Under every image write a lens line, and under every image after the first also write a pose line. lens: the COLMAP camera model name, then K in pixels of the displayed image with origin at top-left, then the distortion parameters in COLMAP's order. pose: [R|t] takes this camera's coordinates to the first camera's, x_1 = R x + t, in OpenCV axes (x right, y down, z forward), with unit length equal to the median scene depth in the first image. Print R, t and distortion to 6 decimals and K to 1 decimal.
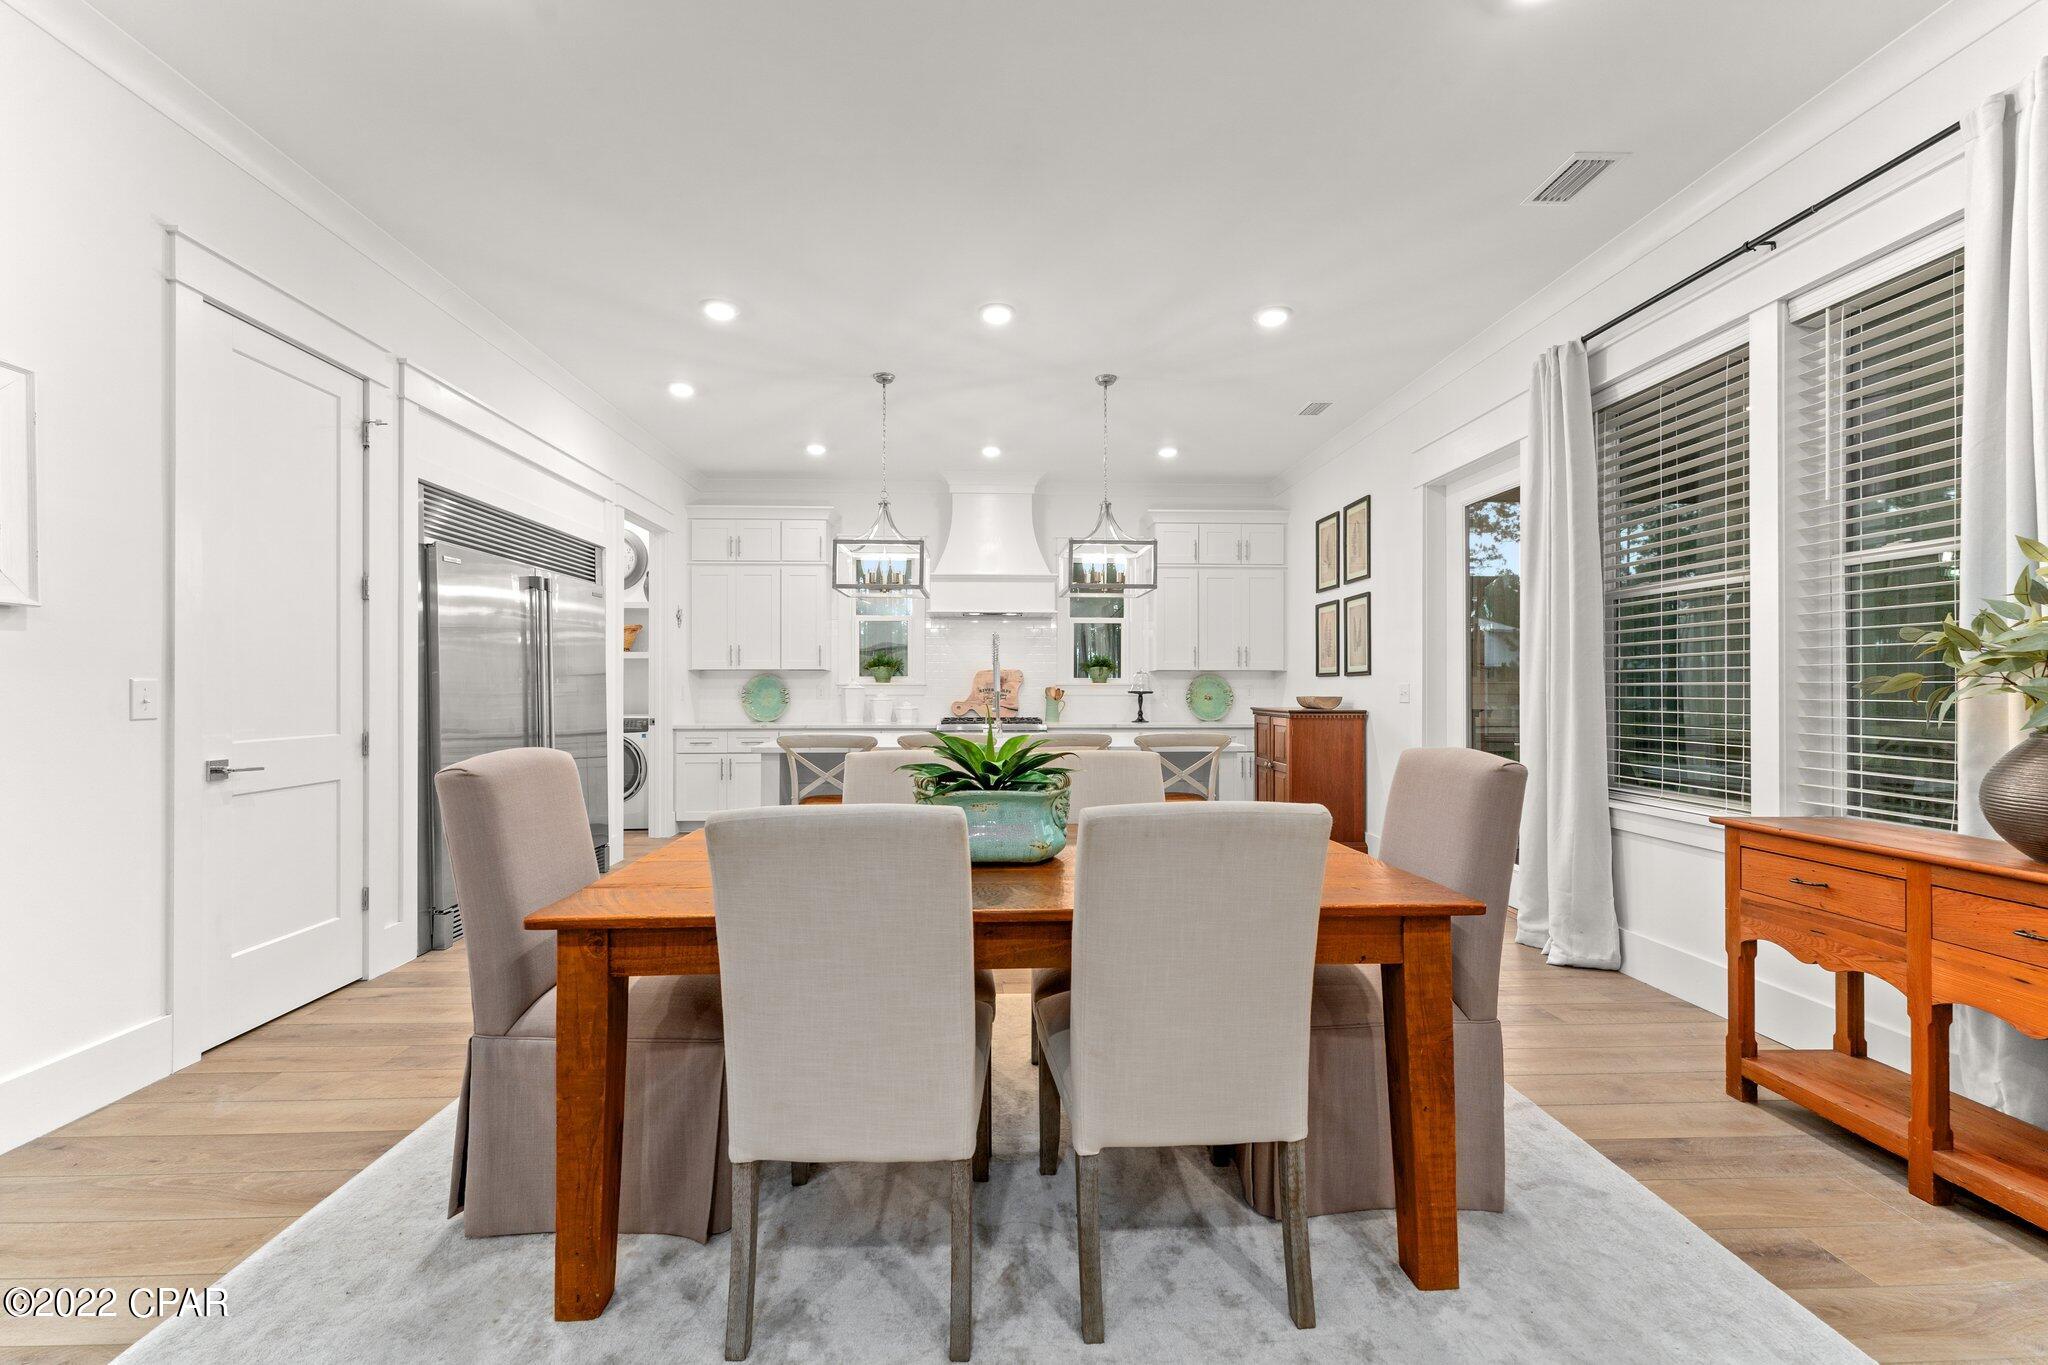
lens RADIAL K [[821.4, 0, 1017.1], [0, 821.4, 680.8], [0, 0, 1]] dist [0.003731, -0.000162]
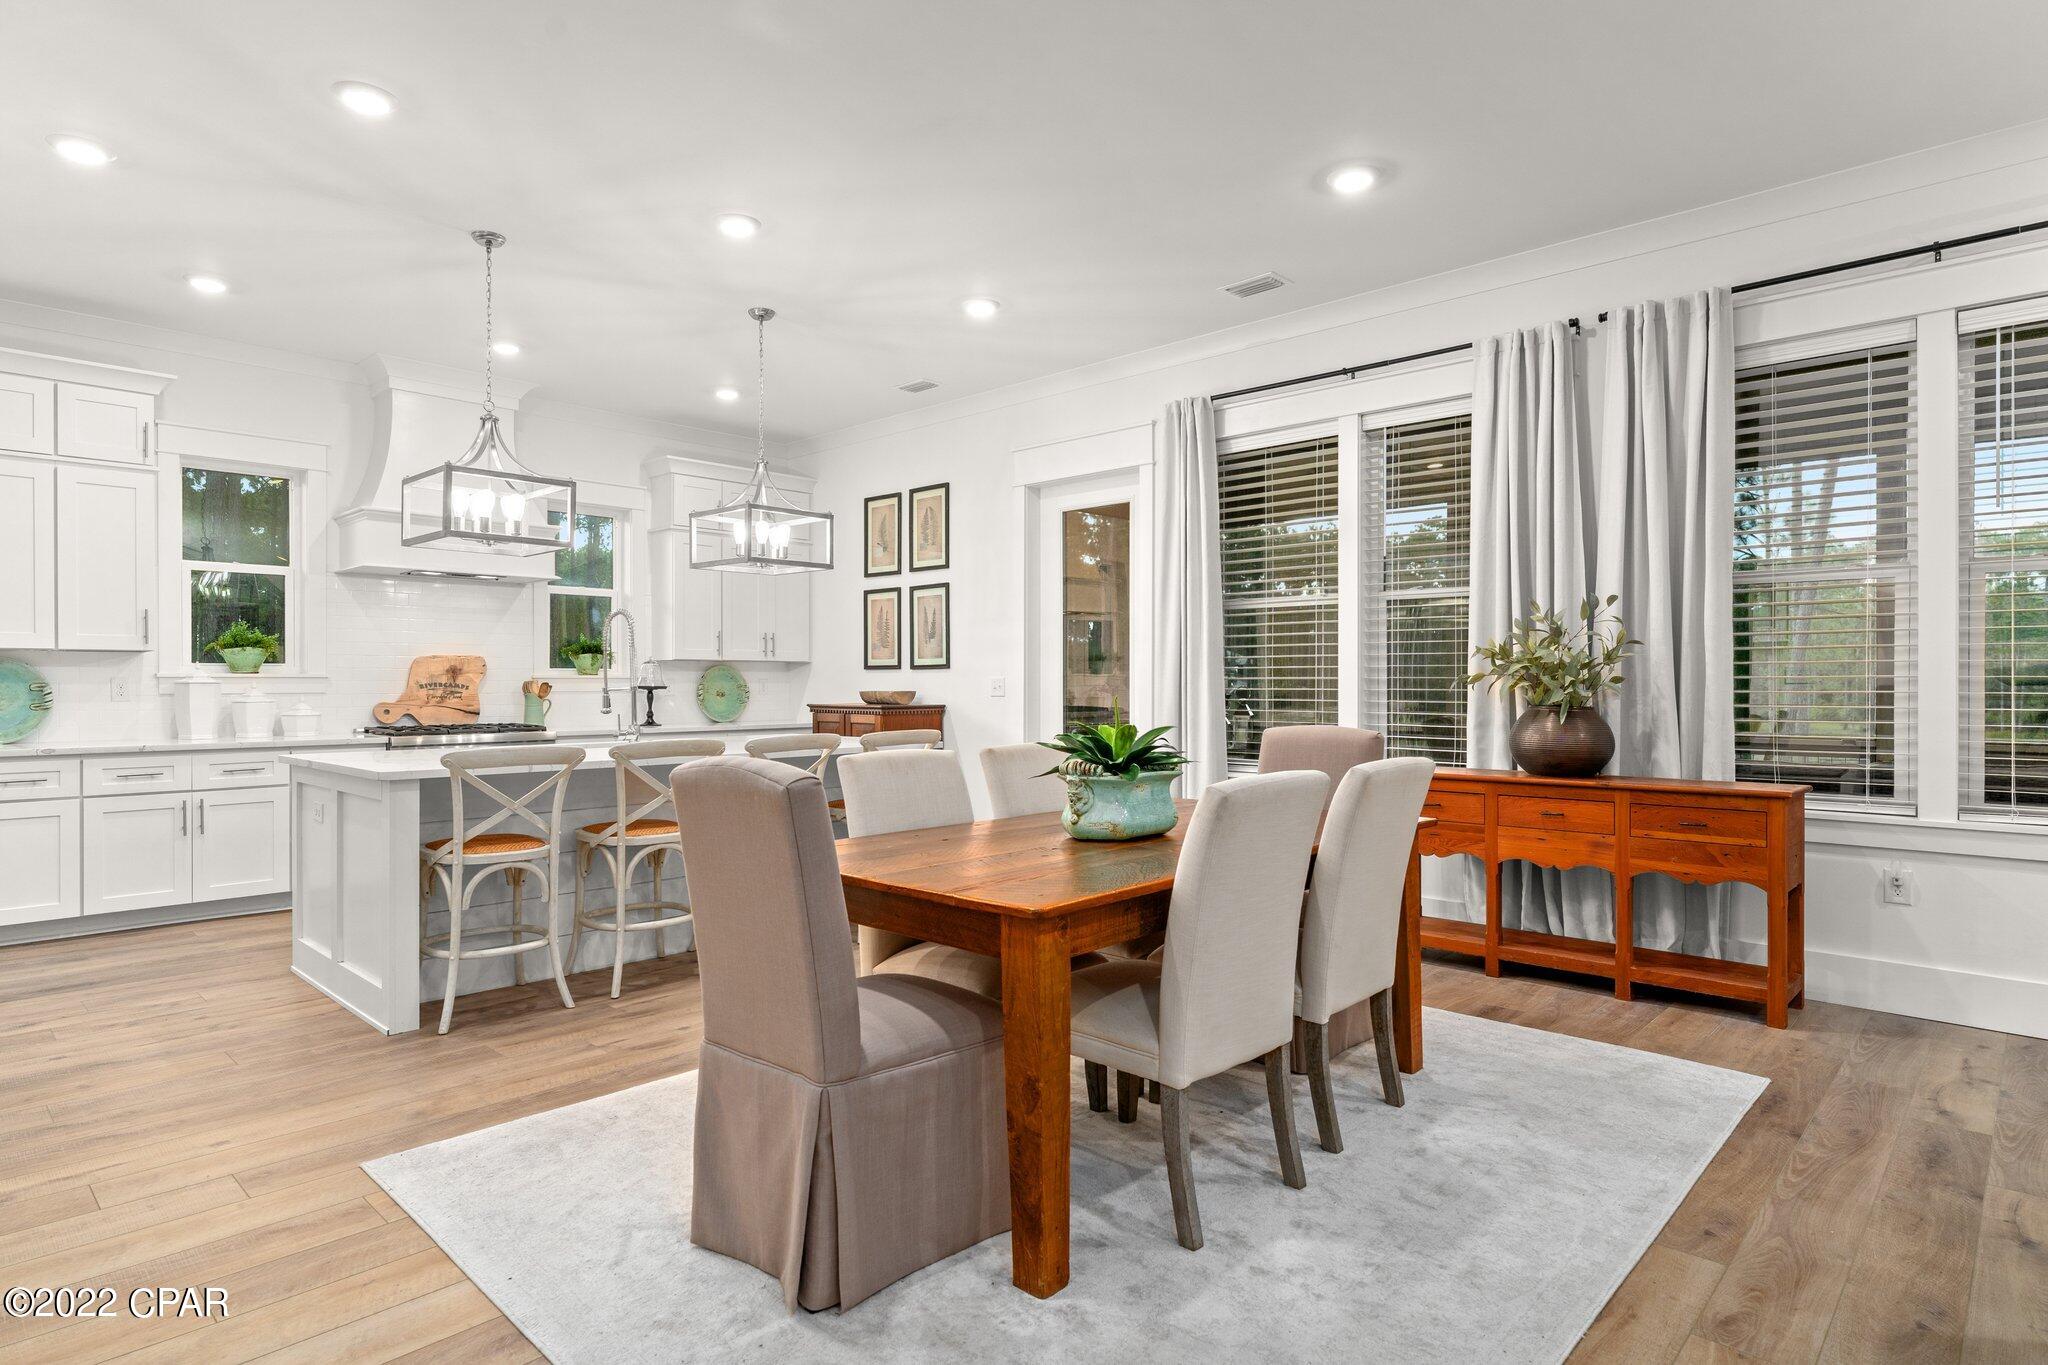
lens RADIAL K [[1098.6, 0, 1013.1], [0, 1098.6, 682.2], [0, 0, 1]] dist [0.002545, 0.000150]
pose [[0.719935, -0.000104, 0.694041, -0.379190], [-0.005711, 0.999965, 0.006073, 0.000595], [-0.694018, -0.008336, 0.719910, 0.012765]]
